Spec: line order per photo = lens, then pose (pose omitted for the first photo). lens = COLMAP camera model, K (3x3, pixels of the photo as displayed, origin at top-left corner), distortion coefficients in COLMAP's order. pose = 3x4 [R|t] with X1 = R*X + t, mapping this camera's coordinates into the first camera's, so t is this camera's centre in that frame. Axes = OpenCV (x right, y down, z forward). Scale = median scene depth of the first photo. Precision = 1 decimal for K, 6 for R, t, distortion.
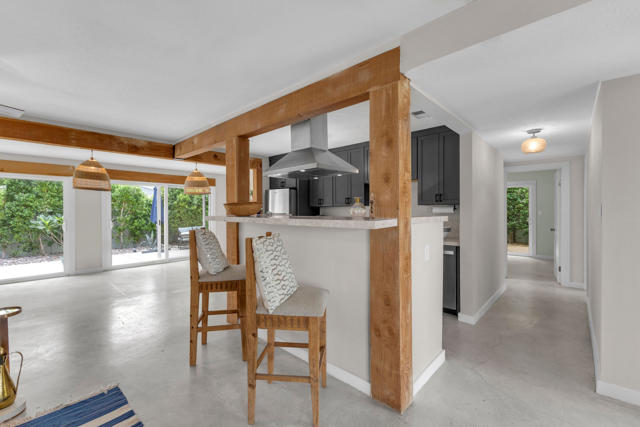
lens RADIAL K [[276.2, 0, 320.1], [0, 276.2, 210.8], [0, 0, 1]] dist [0.023140, -0.007509]
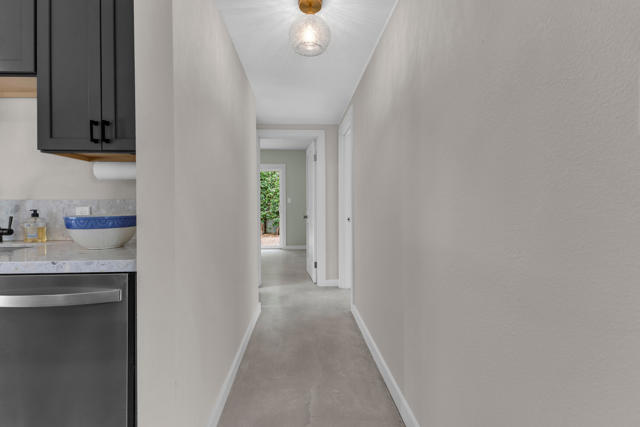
lens RADIAL K [[276.2, 0, 320.1], [0, 276.2, 210.8], [0, 0, 1]] dist [0.023140, -0.007509]
pose [[0.689115, -0.011967, 0.724553, 0.193549], [-0.003164, 0.999804, 0.019522, 0.024572], [-0.724645, -0.015745, 0.688942, 0.296930]]
